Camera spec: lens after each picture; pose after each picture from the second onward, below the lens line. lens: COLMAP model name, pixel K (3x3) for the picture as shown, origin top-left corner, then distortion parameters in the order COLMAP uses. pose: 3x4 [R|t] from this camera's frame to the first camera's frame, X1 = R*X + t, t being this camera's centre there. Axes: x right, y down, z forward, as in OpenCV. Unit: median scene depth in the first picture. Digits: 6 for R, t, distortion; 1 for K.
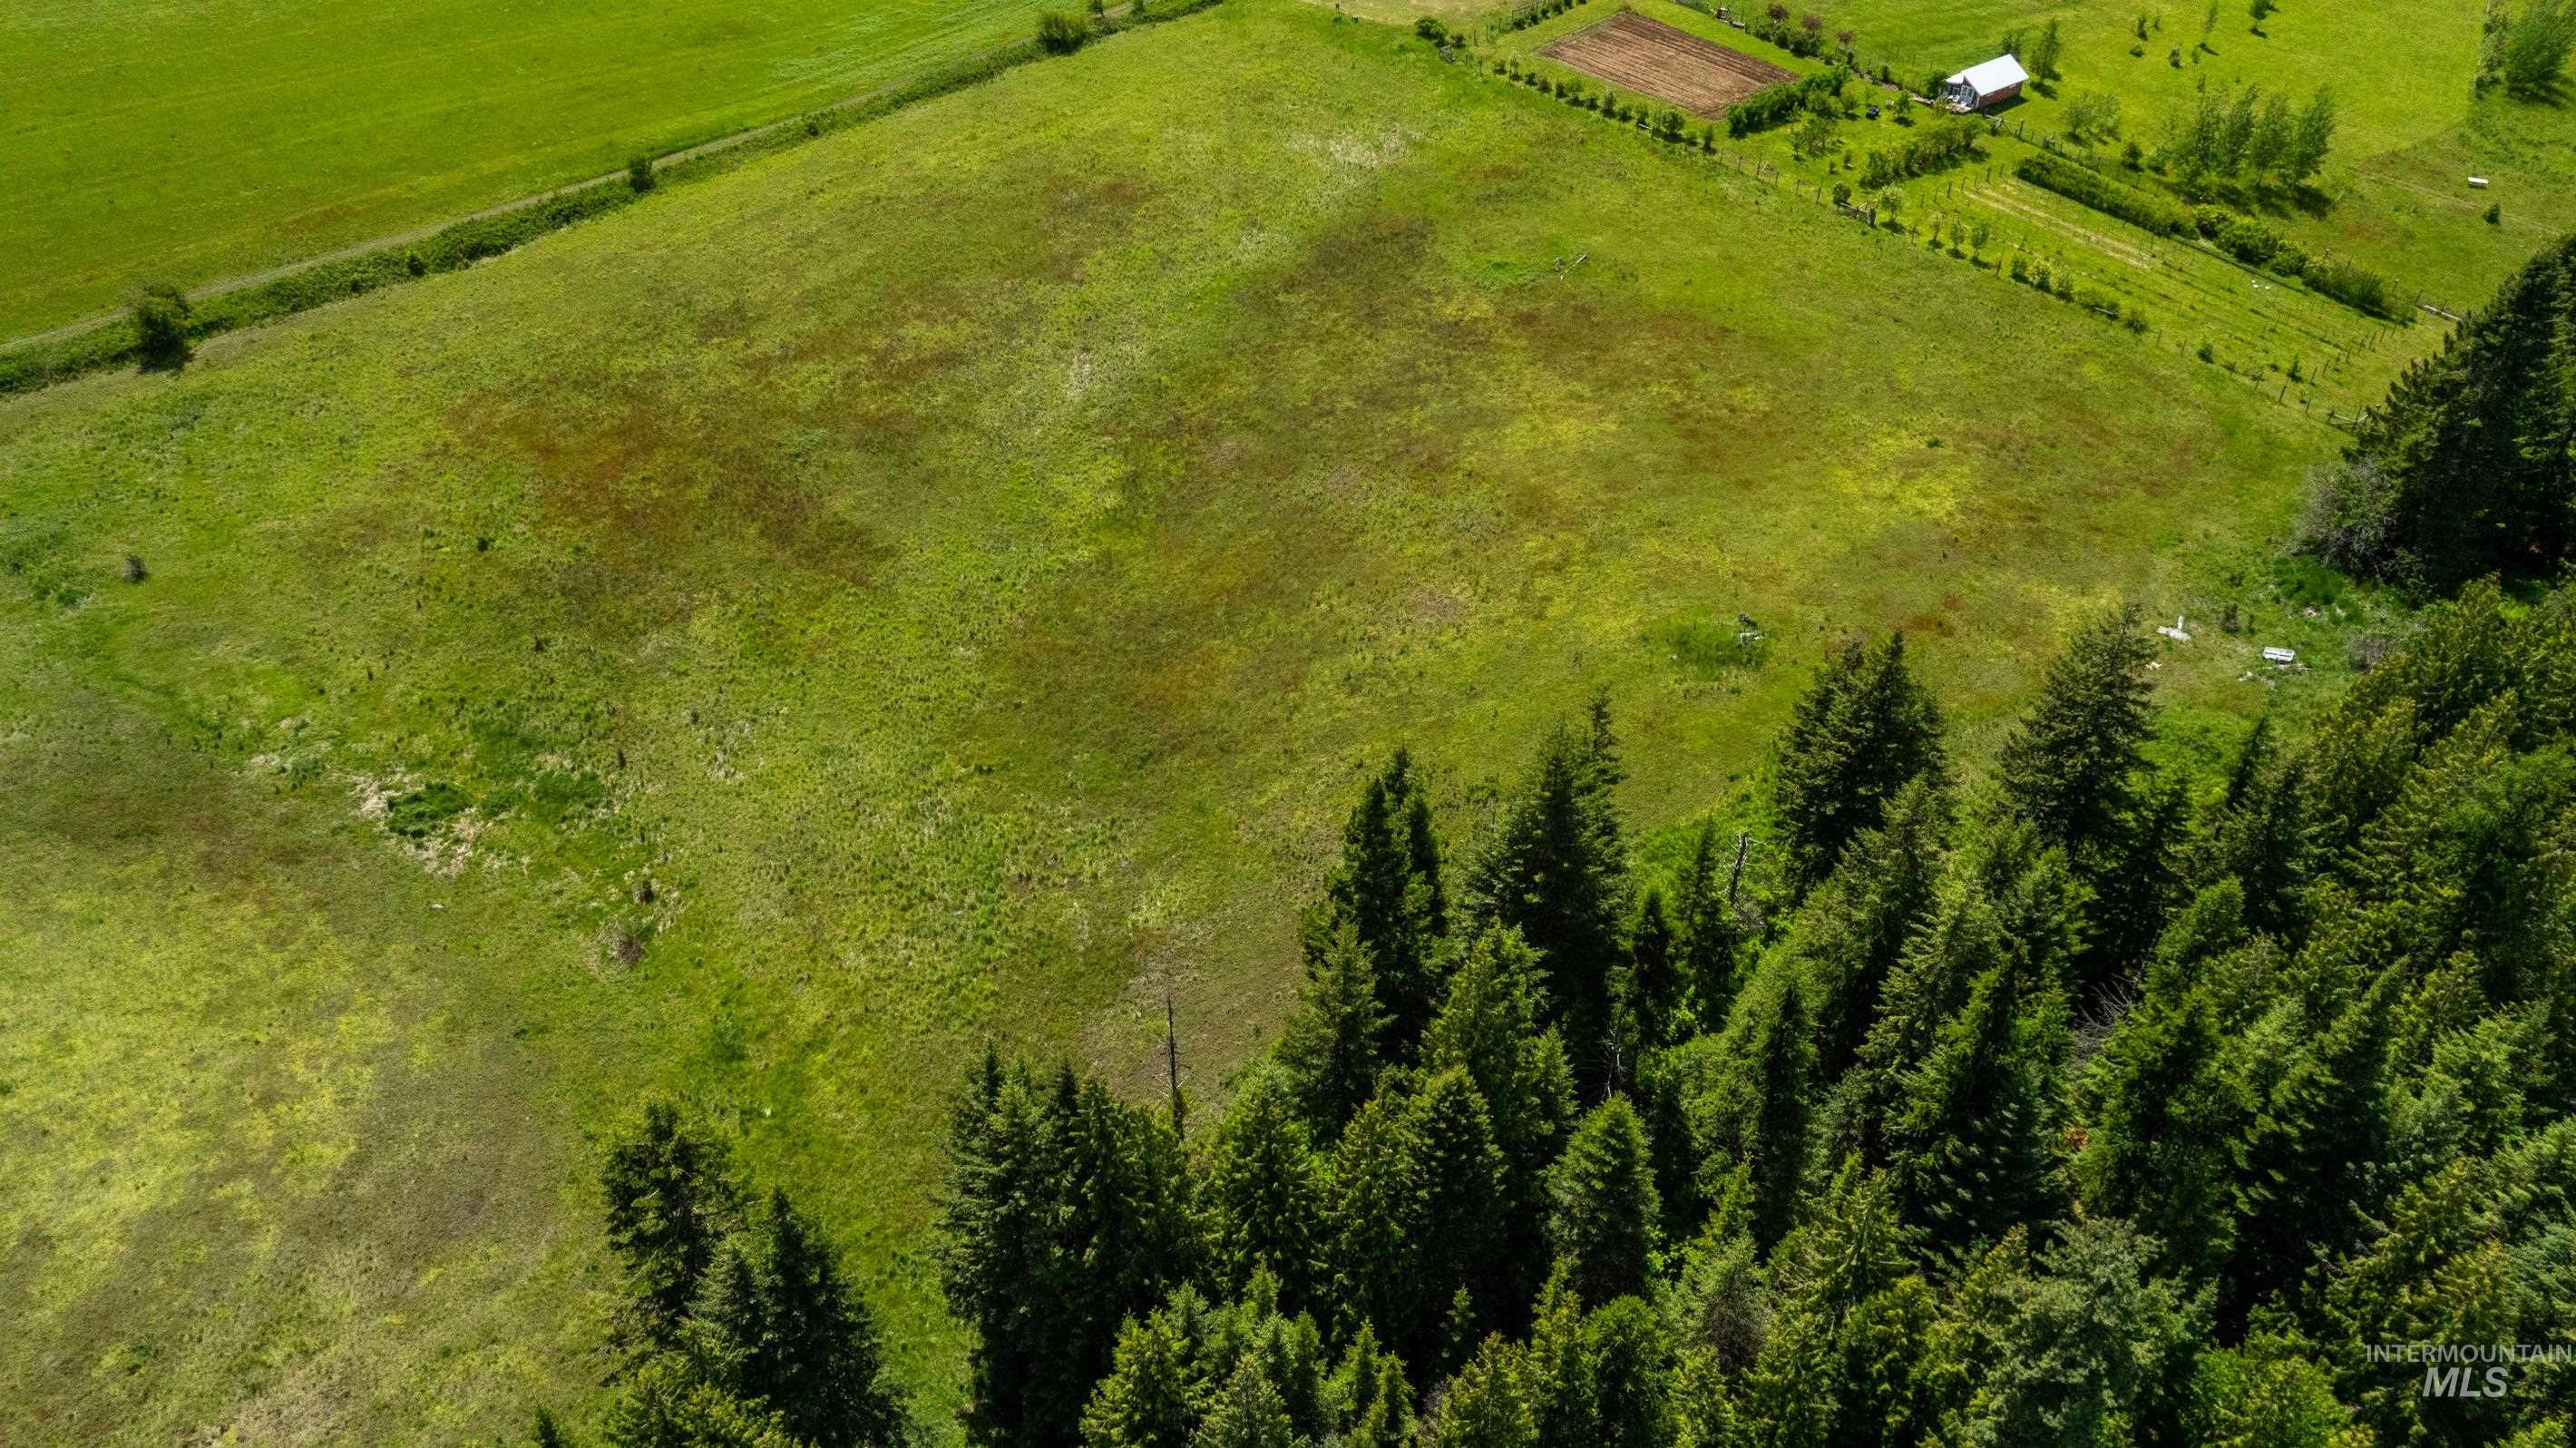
lens RADIAL K [[1813.3, 0, 1297.2], [0, 1813.3, 731.1], [0, 0, 1]] dist [-0.036430, 0.058968]
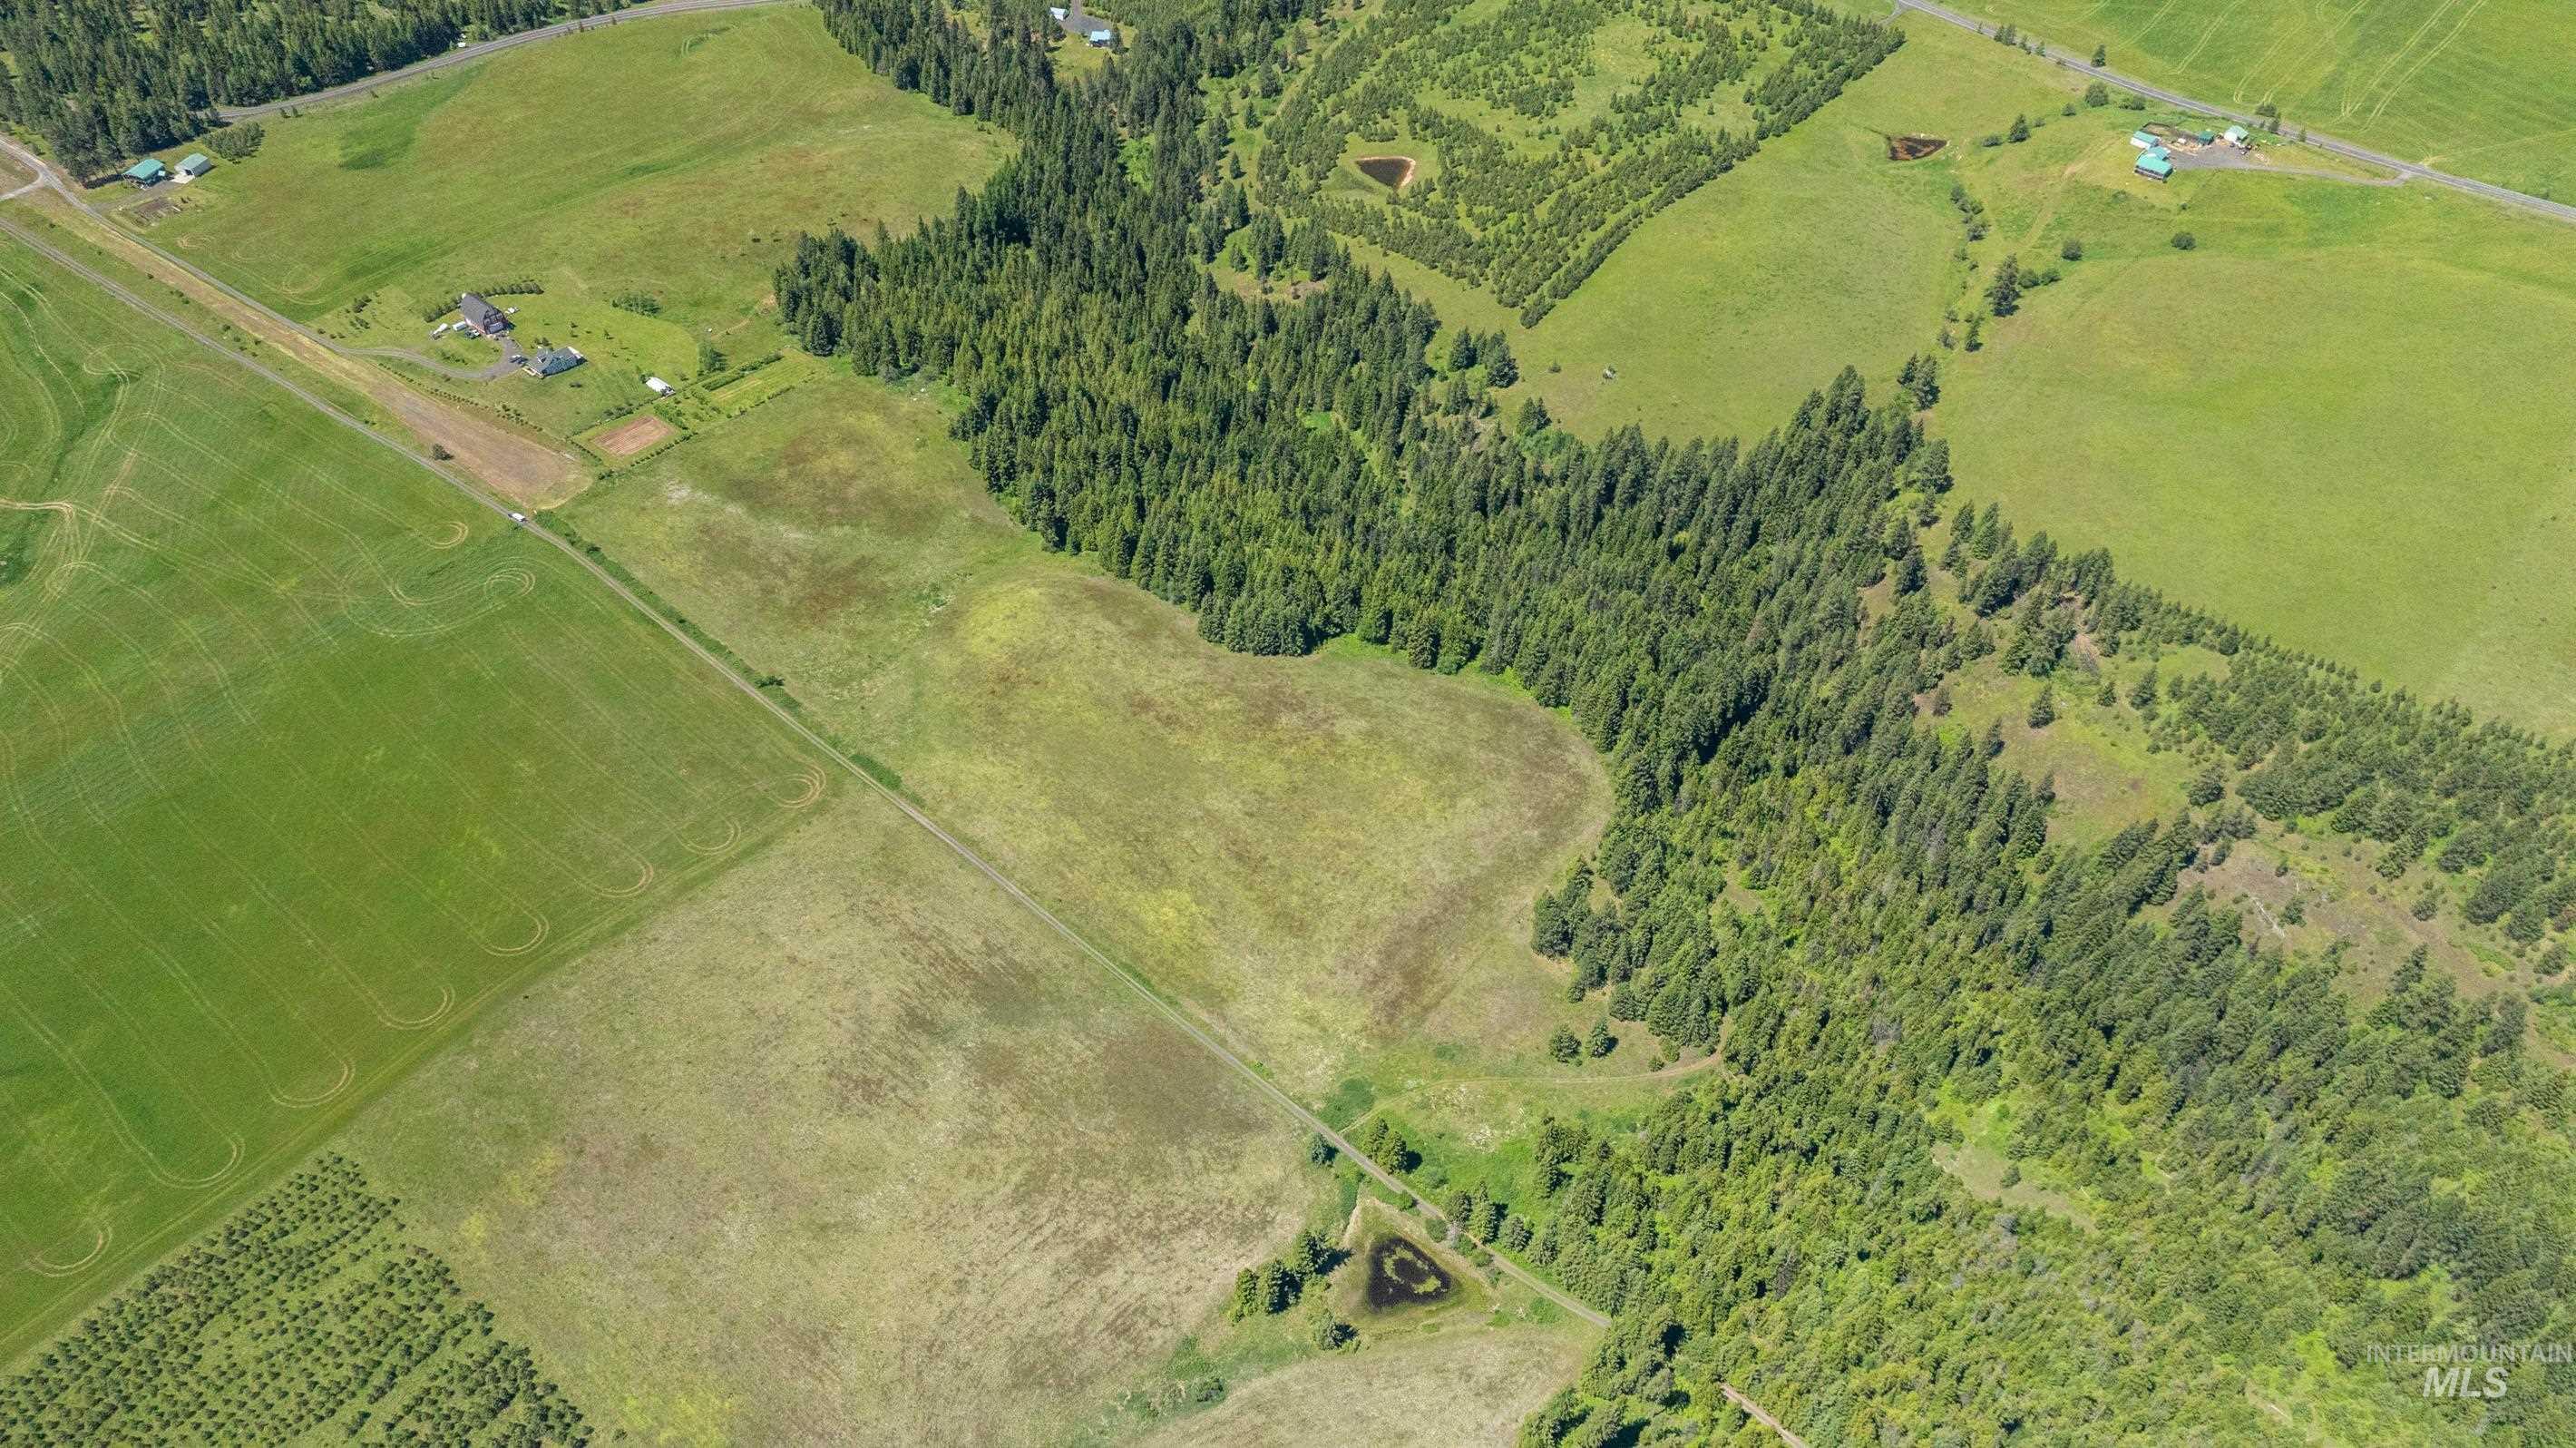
lens RADIAL K [[1813.3, 0, 1288.5], [0, 1813.3, 728.3], [0, 0, 1]] dist [-0.036430, 0.058968]
pose [[-0.138302, -0.702222, 0.698396, -5.043811], [0.587377, 0.509609, 0.628719, -2.761020], [-0.797409, 0.497174, 0.341989, -1.627941]]
